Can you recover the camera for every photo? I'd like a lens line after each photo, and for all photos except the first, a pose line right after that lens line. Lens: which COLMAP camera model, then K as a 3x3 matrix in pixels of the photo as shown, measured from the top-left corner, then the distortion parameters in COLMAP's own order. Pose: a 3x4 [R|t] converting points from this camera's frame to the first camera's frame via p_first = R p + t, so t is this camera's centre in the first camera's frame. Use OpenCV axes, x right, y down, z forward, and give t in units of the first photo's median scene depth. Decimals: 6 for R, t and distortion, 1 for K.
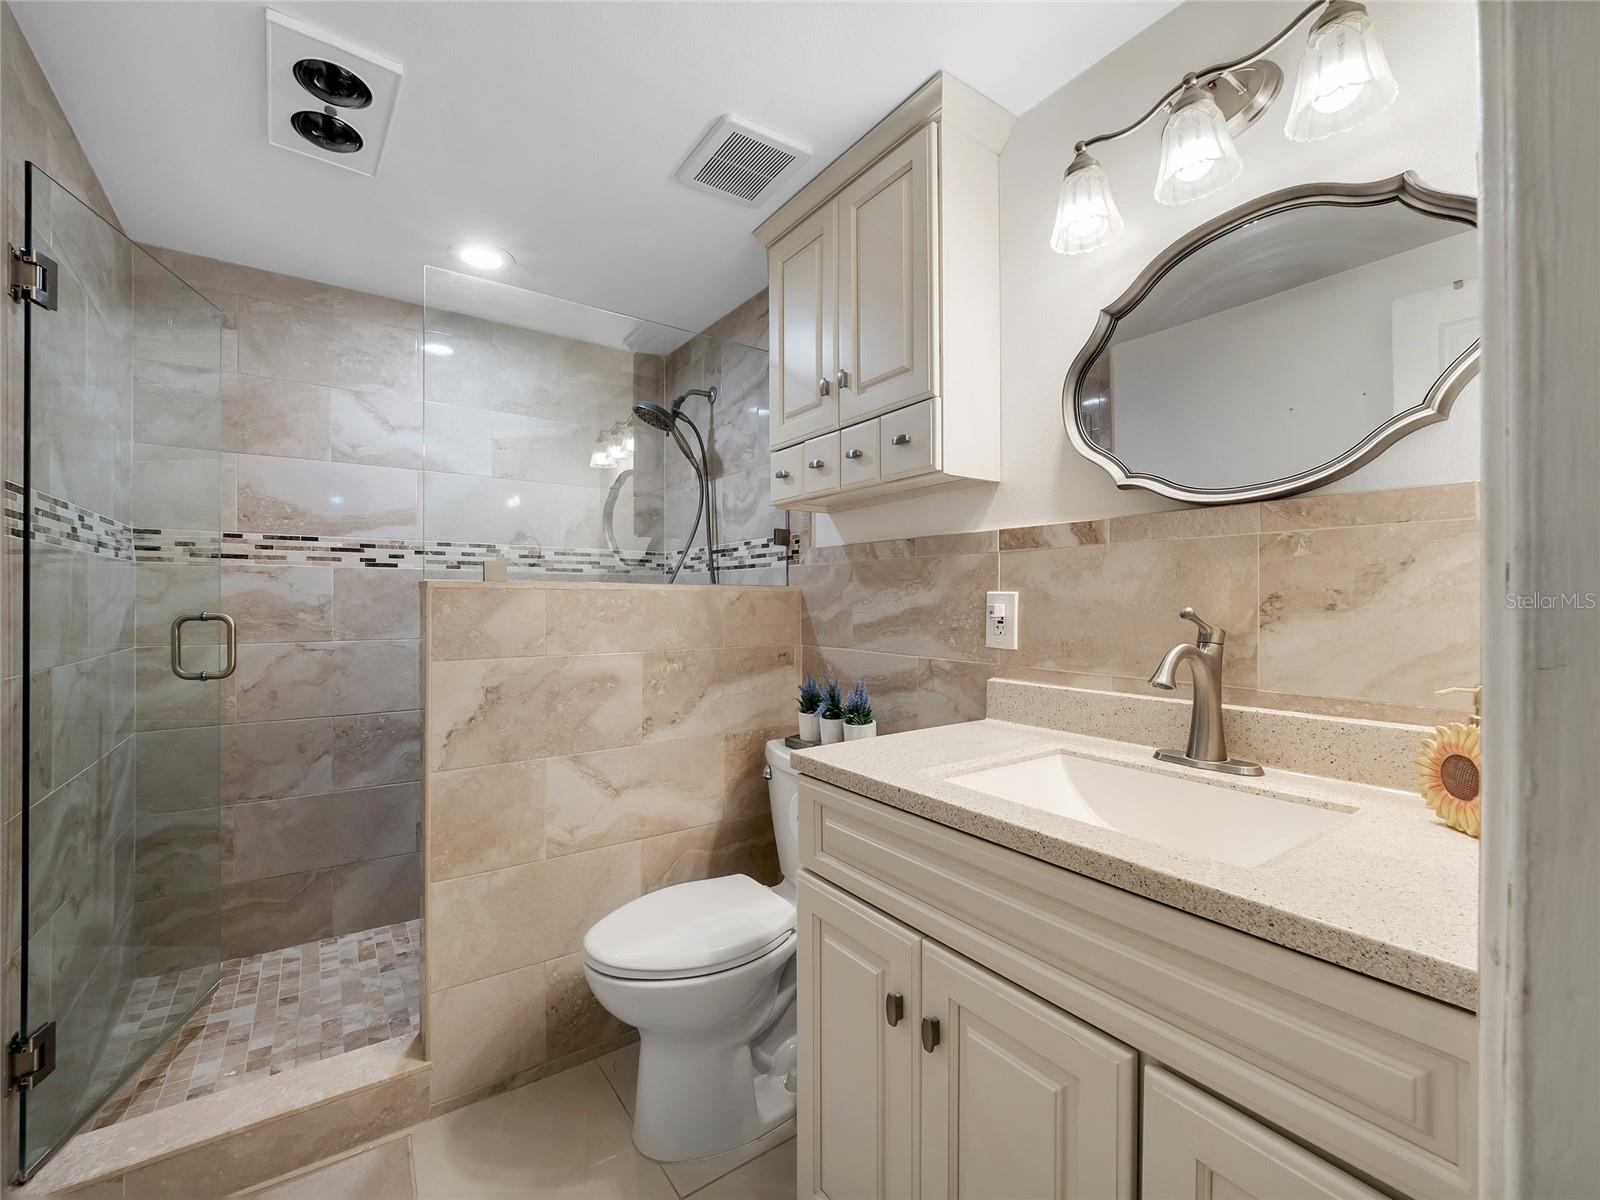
lens RADIAL K [[684.6, 0, 794.3], [0, 684.6, 600.8], [0, 0, 1]] dist [0.013297, -0.000625]
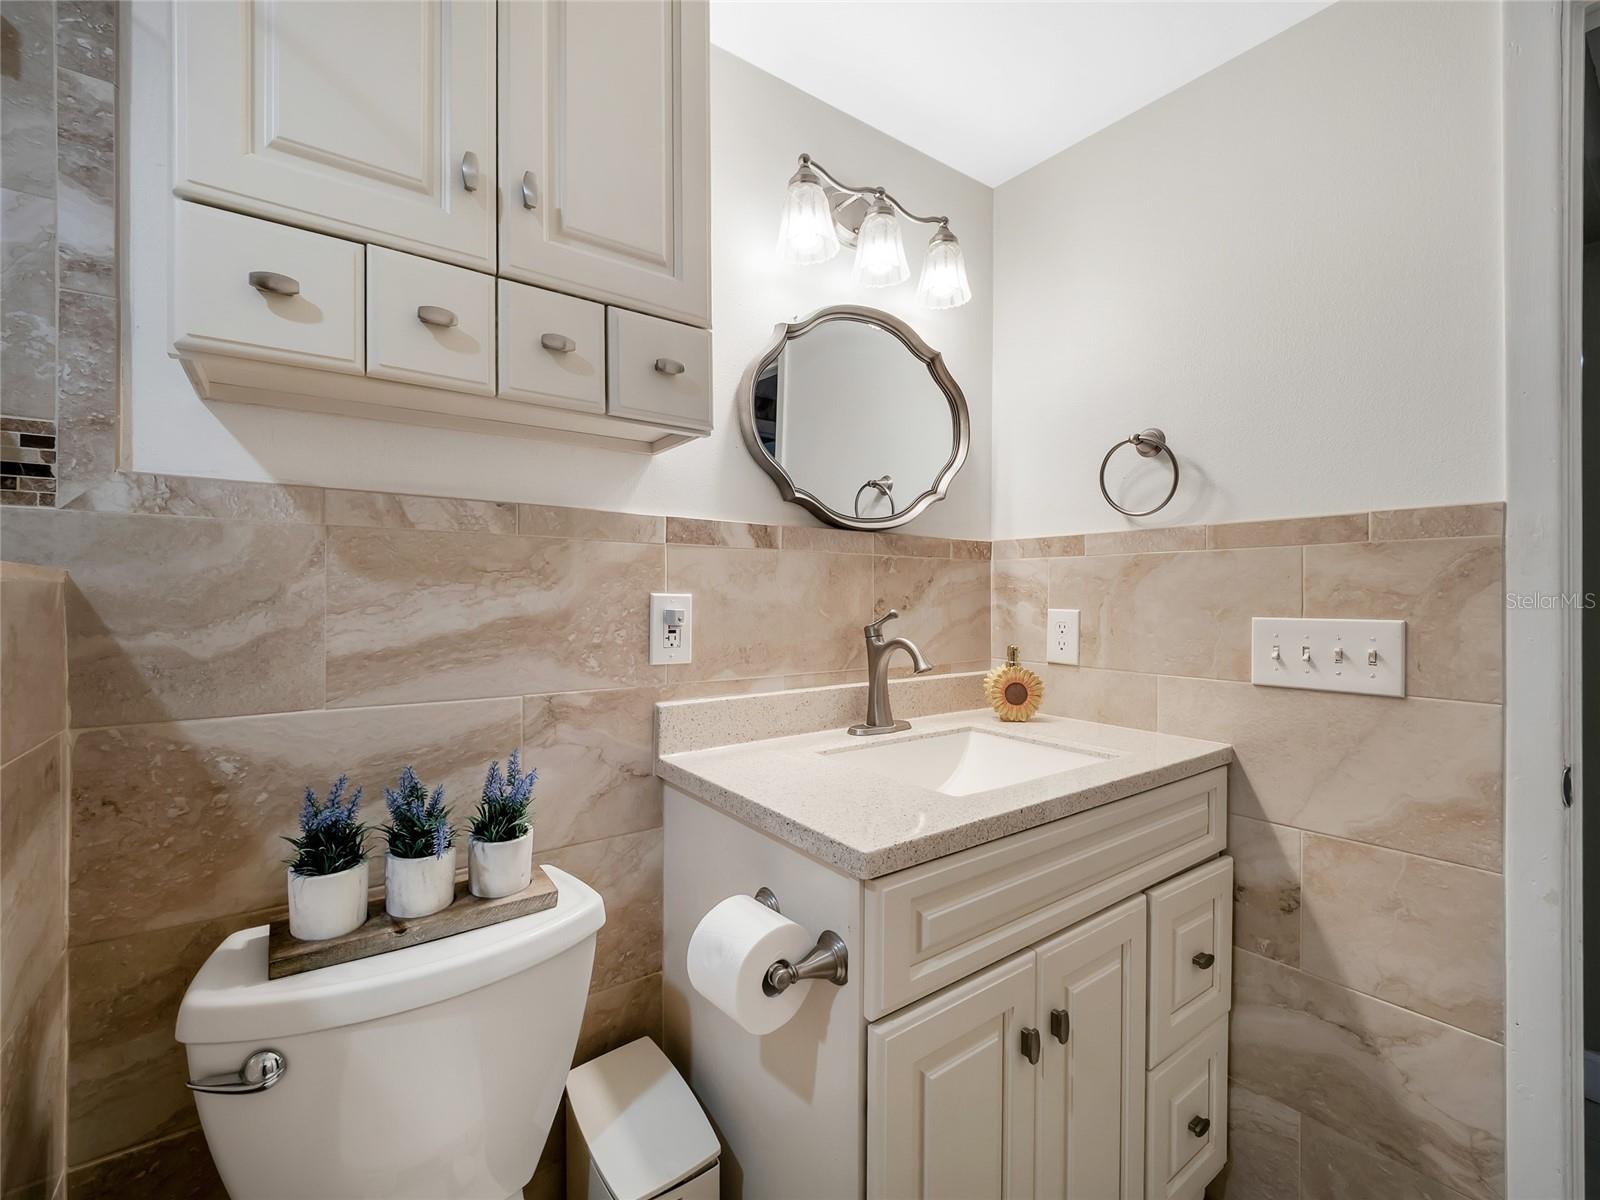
lens RADIAL K [[684.6, 0, 794.0], [0, 684.6, 598.5], [0, 0, 1]] dist [0.013297, -0.000625]
pose [[-0.020861, -0.003583, 0.999776, -0.497203], [-0.002024, 0.999992, 0.003541, -0.010677], [-0.999780, -0.001950, -0.020868, 0.854986]]
